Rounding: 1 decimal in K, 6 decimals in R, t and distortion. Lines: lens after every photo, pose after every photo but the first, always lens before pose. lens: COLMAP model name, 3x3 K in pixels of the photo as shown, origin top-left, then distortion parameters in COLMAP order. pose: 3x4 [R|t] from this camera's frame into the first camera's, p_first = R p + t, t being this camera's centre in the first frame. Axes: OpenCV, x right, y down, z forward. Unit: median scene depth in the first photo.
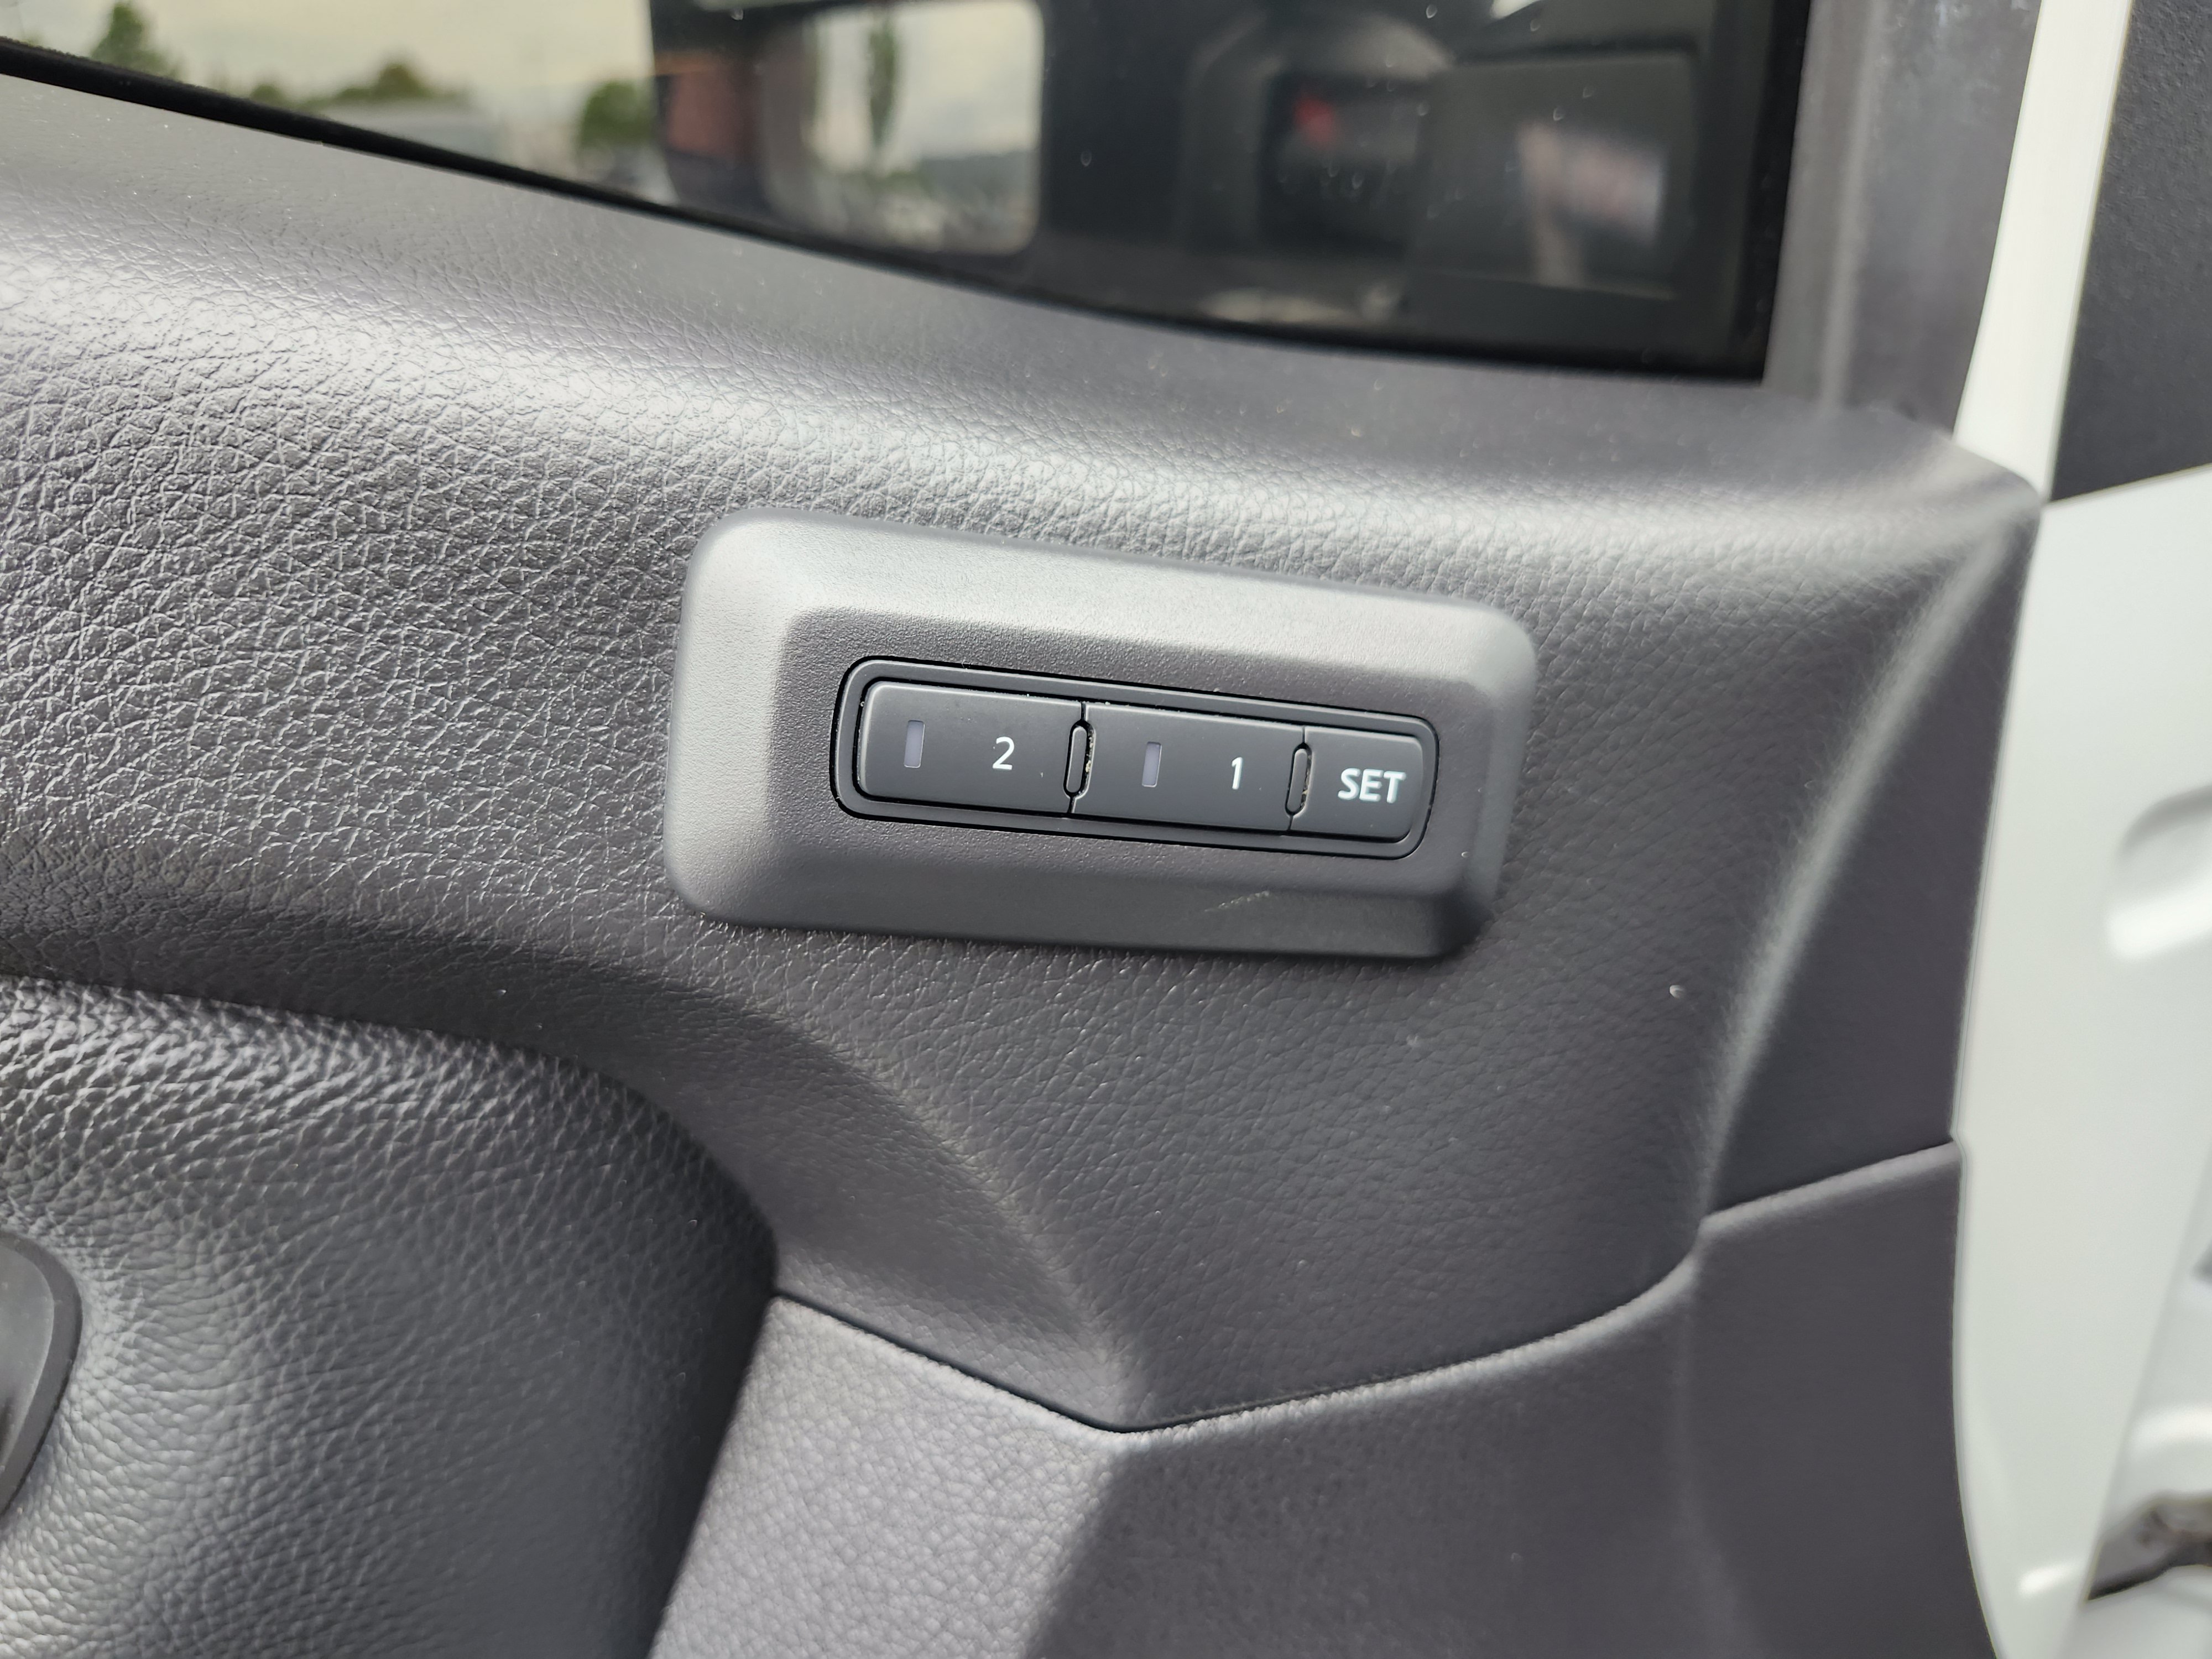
lens RADIAL K [[1531.7, 0, 1107.4], [0, 1531.7, 802.7], [0, 0, 1]] dist [-0.000280, -0.089869]
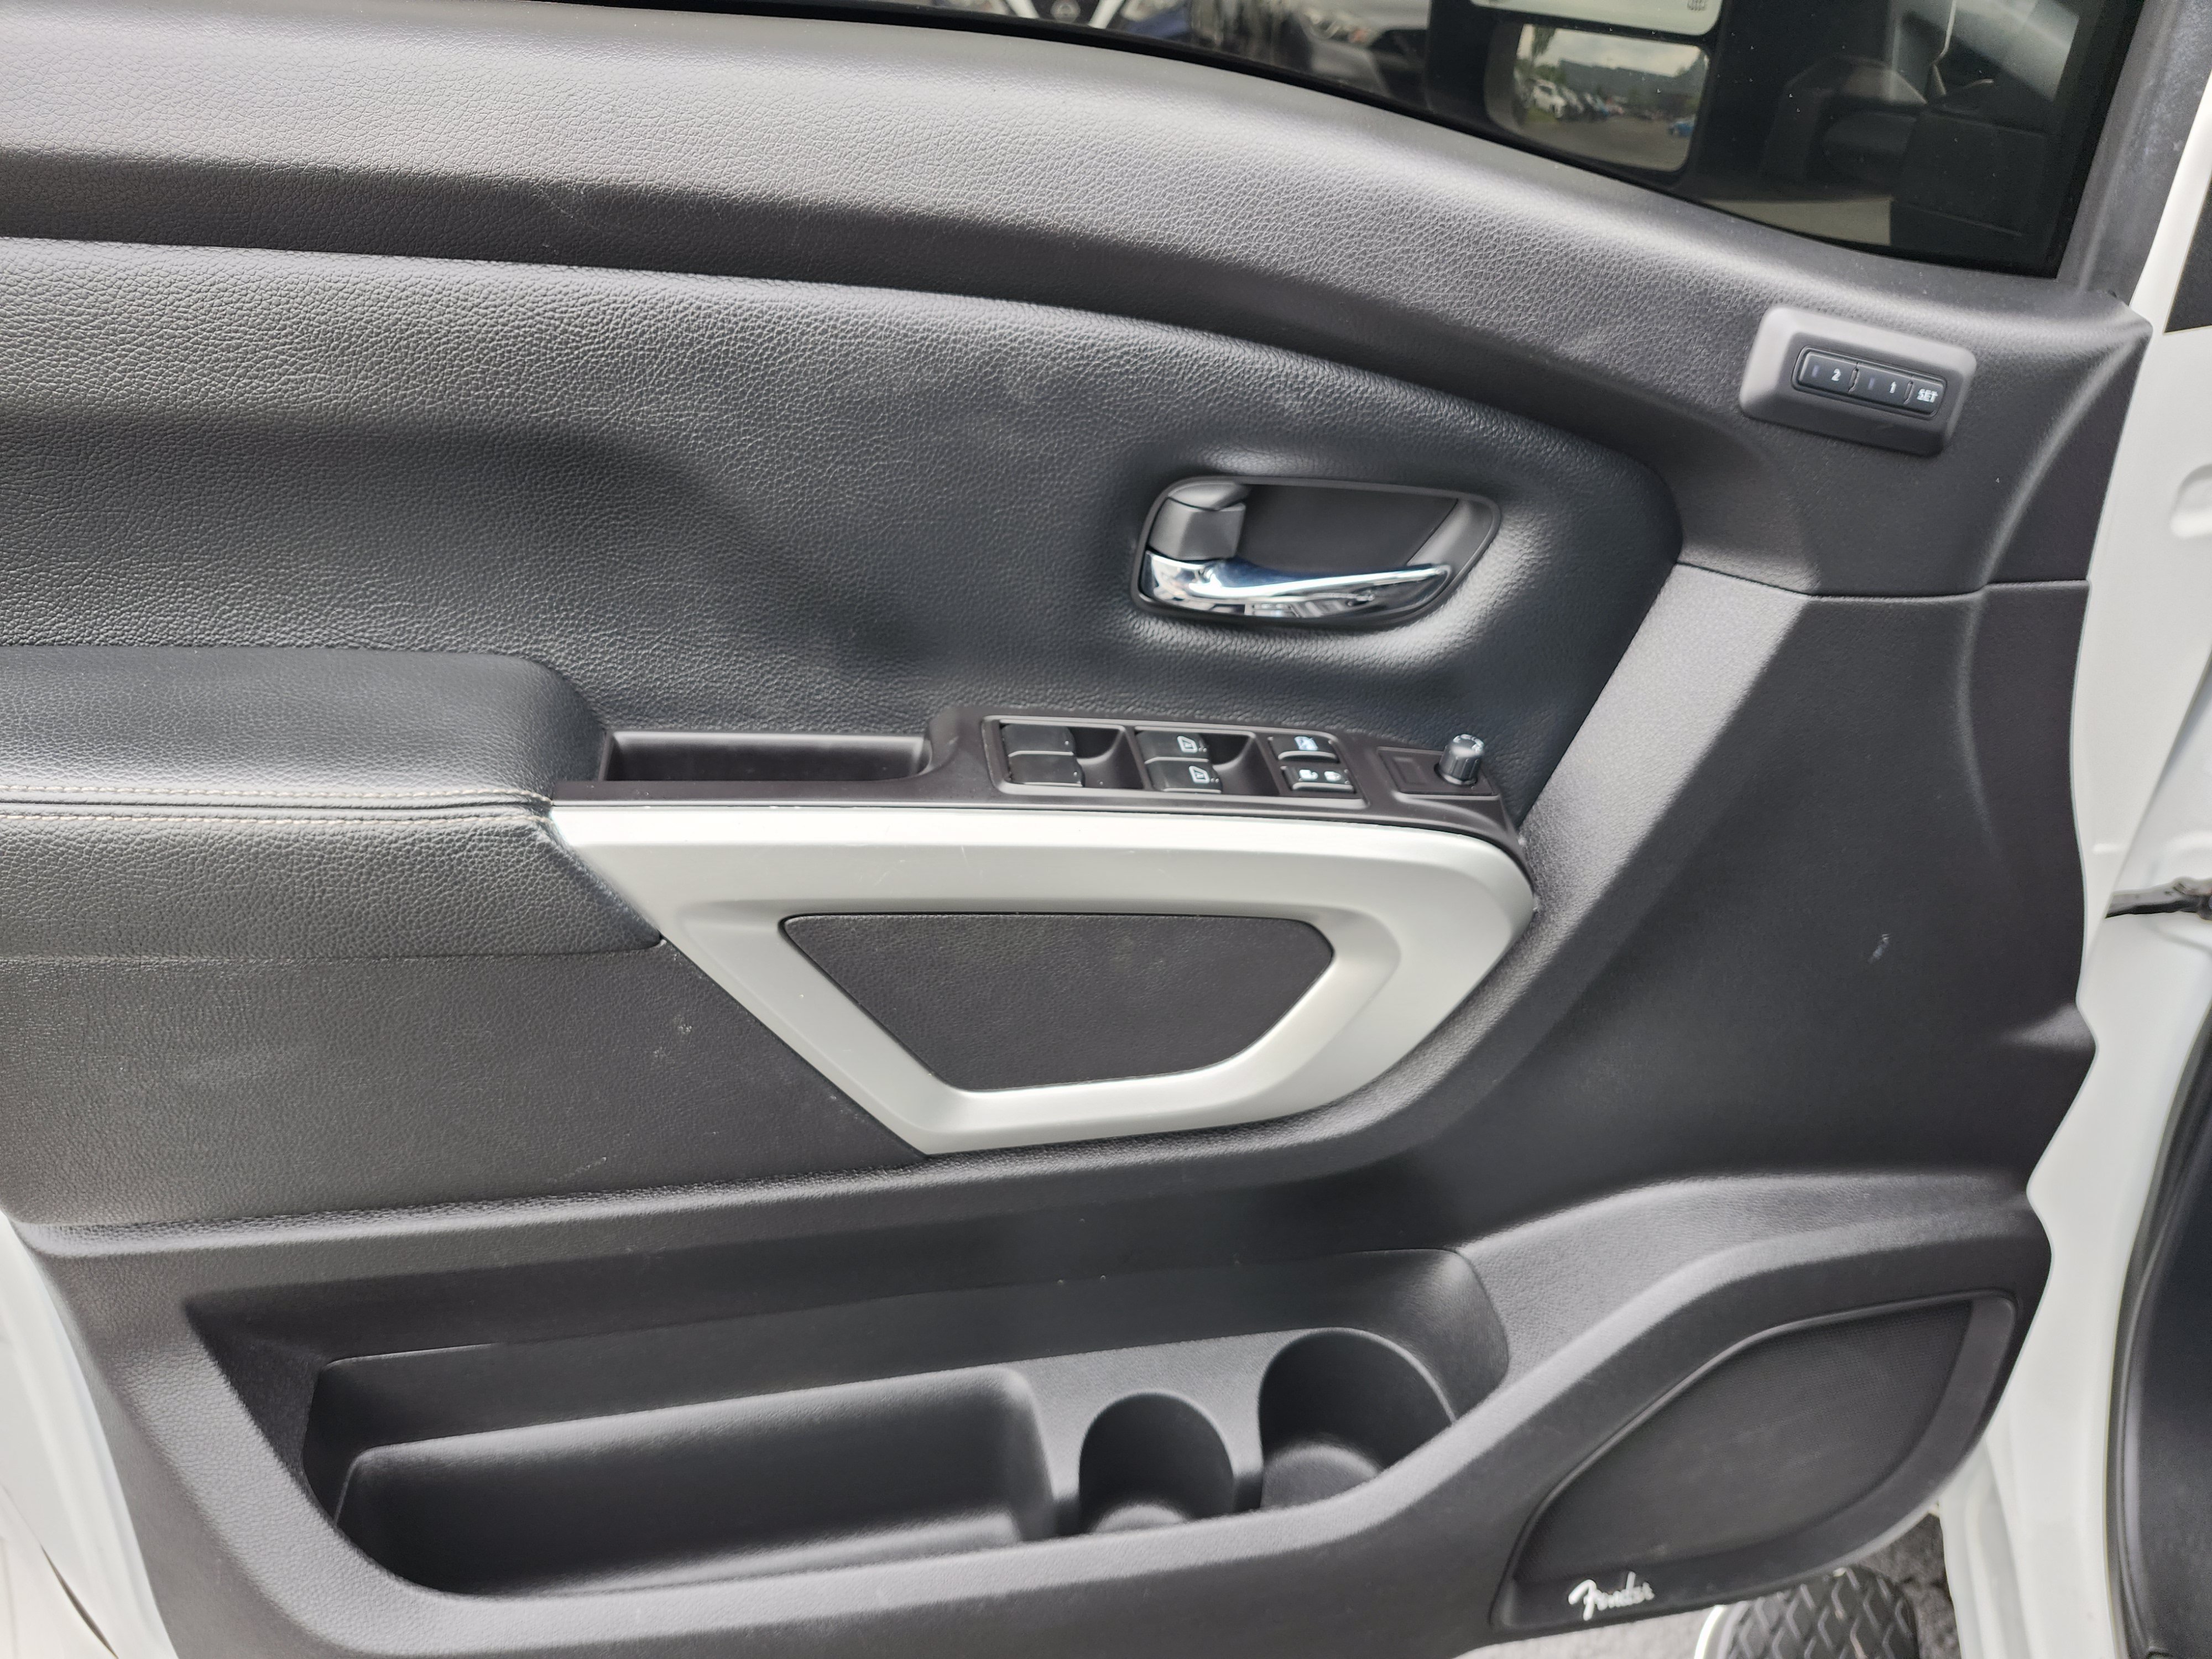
lens RADIAL K [[1548.9, 0, 1082.2], [0, 1548.9, 840.0], [0, 0, 1]] dist [0.075167, -0.106044]
pose [[0.992050, 0.098552, -0.078263, -1.082027], [-0.086351, 0.985456, 0.146353, 0.500329], [0.091548, -0.138432, 0.986132, -2.271265]]
